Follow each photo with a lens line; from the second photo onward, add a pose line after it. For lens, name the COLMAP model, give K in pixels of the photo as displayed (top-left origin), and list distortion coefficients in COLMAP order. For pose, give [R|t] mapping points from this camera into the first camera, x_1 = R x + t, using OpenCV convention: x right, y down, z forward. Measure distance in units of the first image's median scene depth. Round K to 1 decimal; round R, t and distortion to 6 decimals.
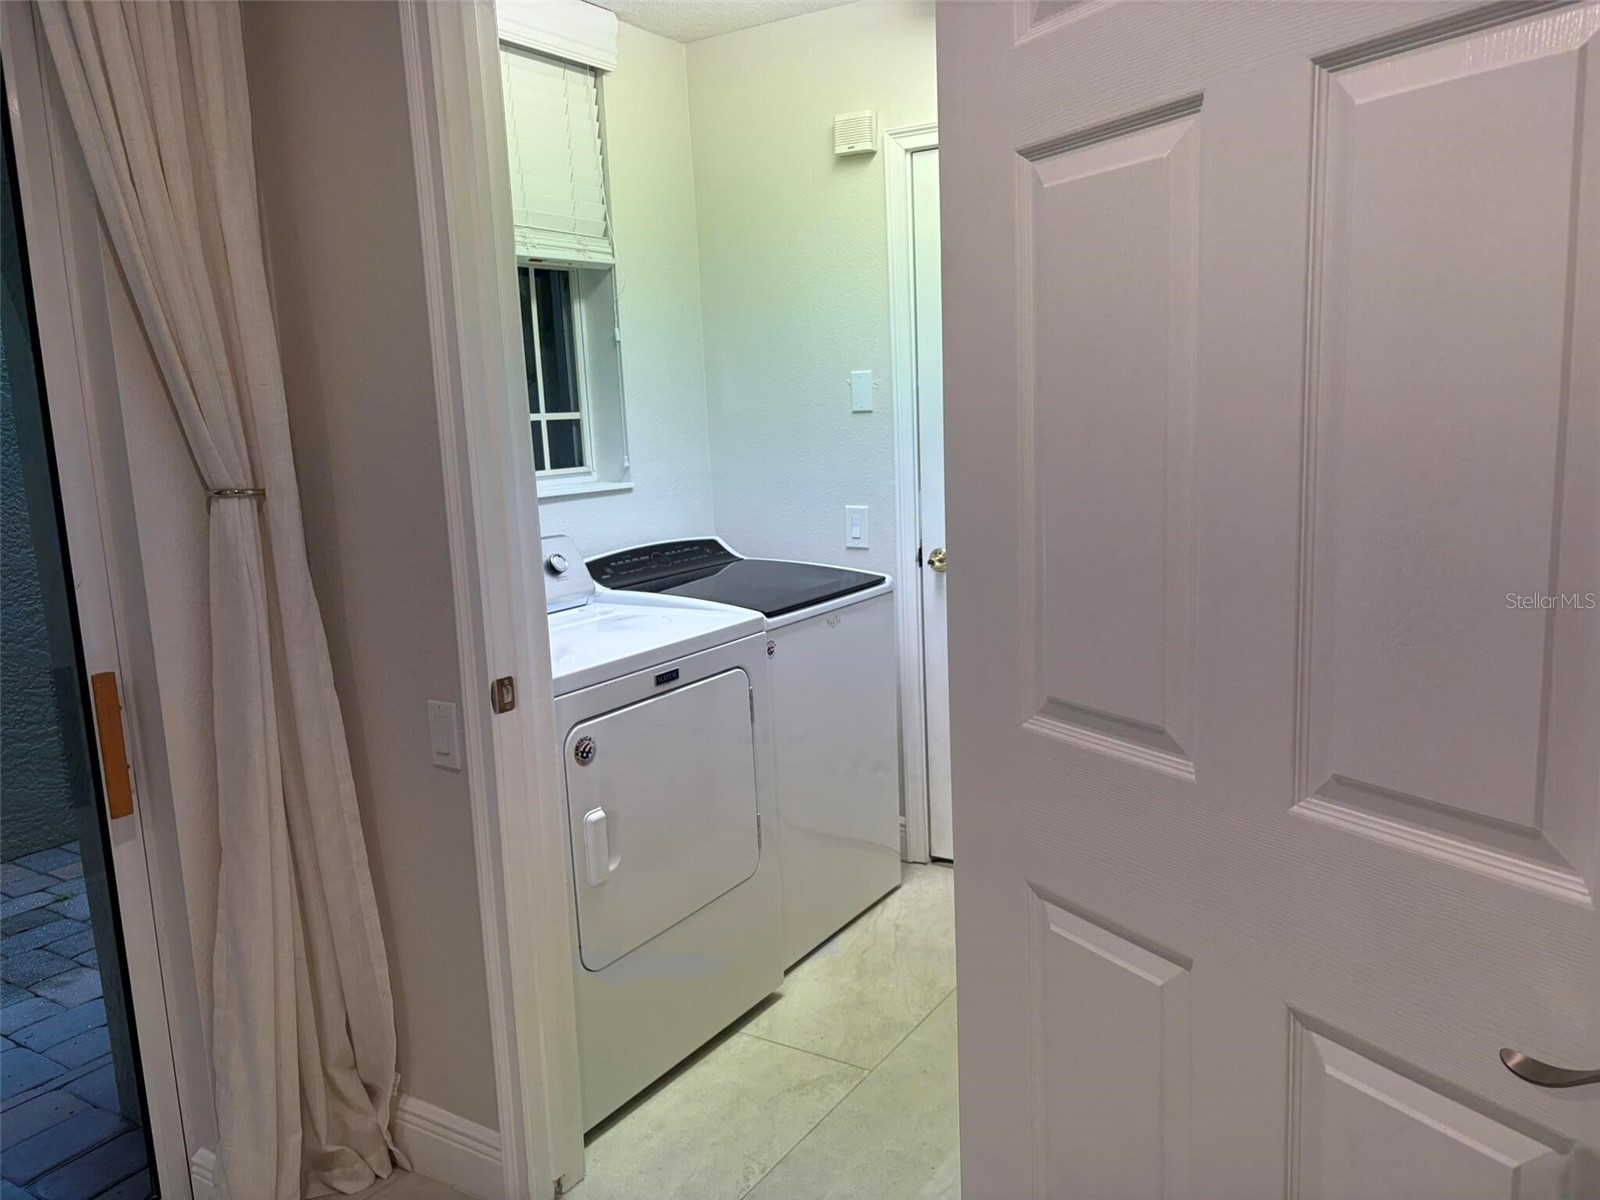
lens RADIAL K [[1211.4, 0, 801.0], [0, 1211.4, 606.3], [0, 0, 1]] dist [0.055339, -0.059679]
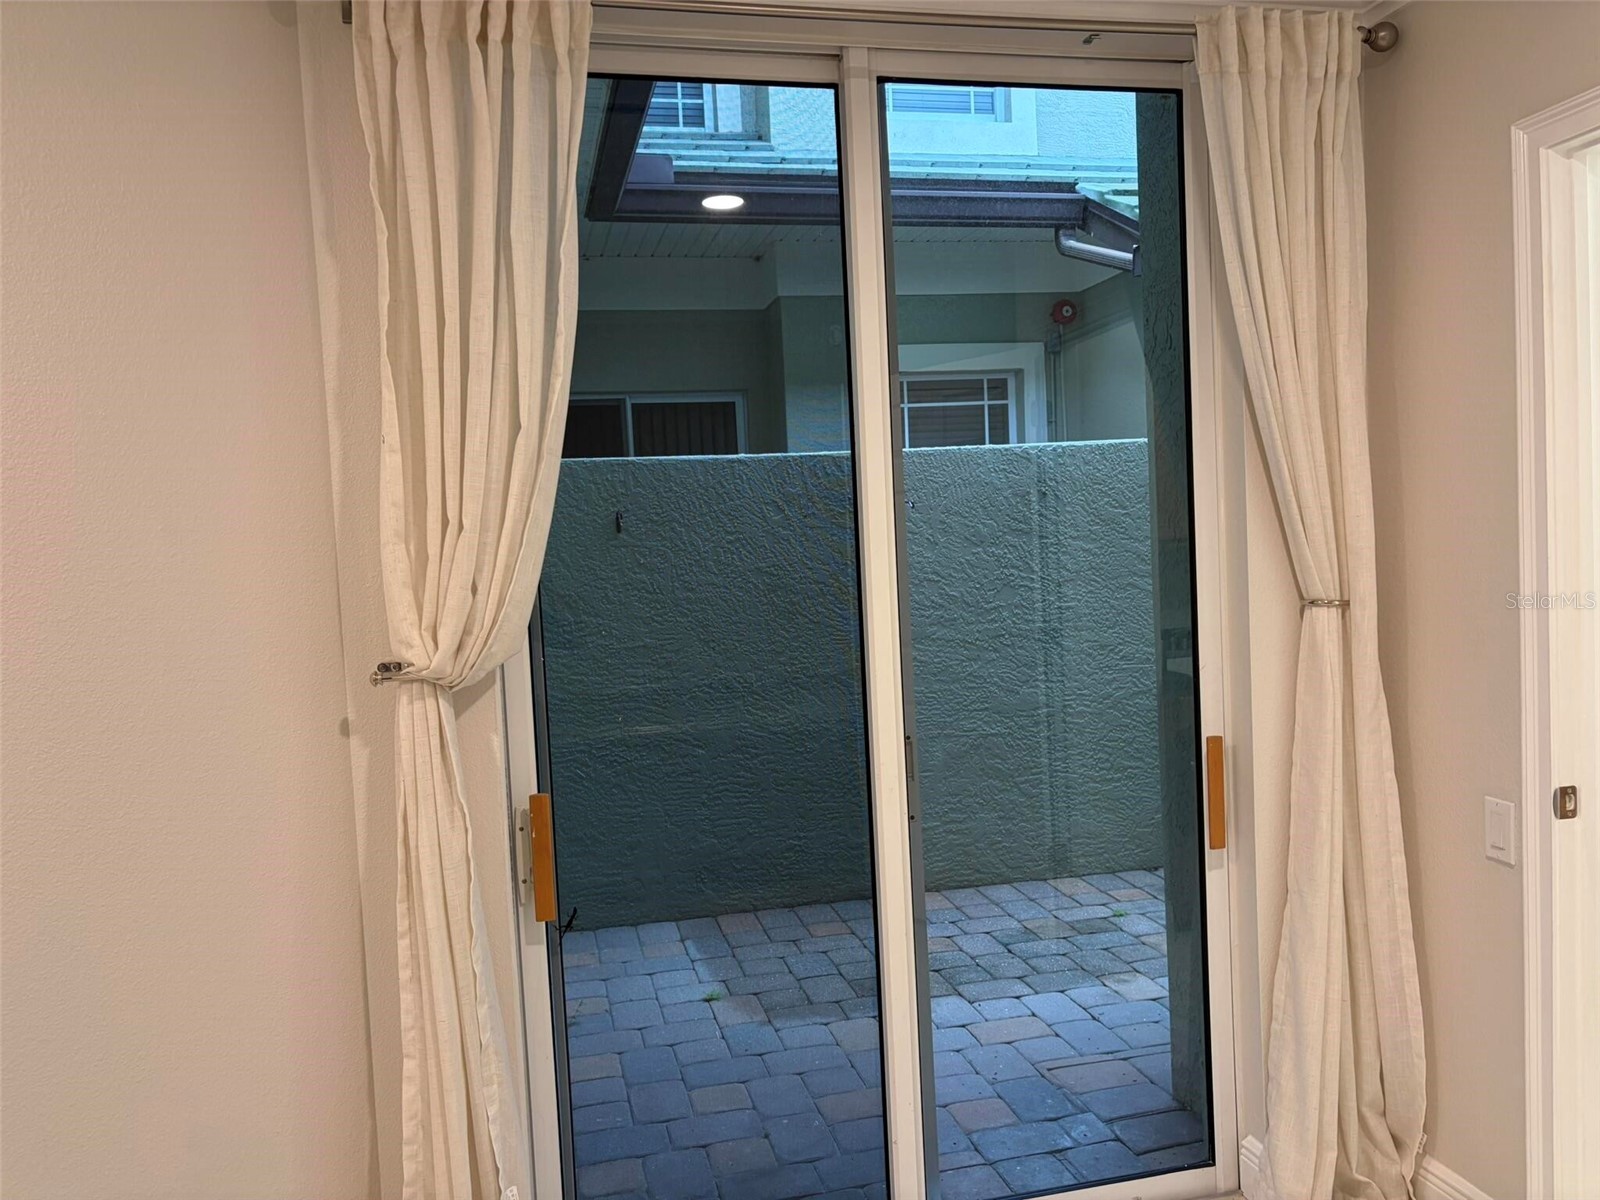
lens RADIAL K [[1211.4, 0, 801.0], [0, 1211.4, 606.3], [0, 0, 1]] dist [0.055339, -0.059679]
pose [[0.715859, 0.046214, -0.696714, 0.015684], [-0.096238, 0.994815, -0.032894, 0.001882], [0.691581, 0.090598, 0.716594, -0.236674]]
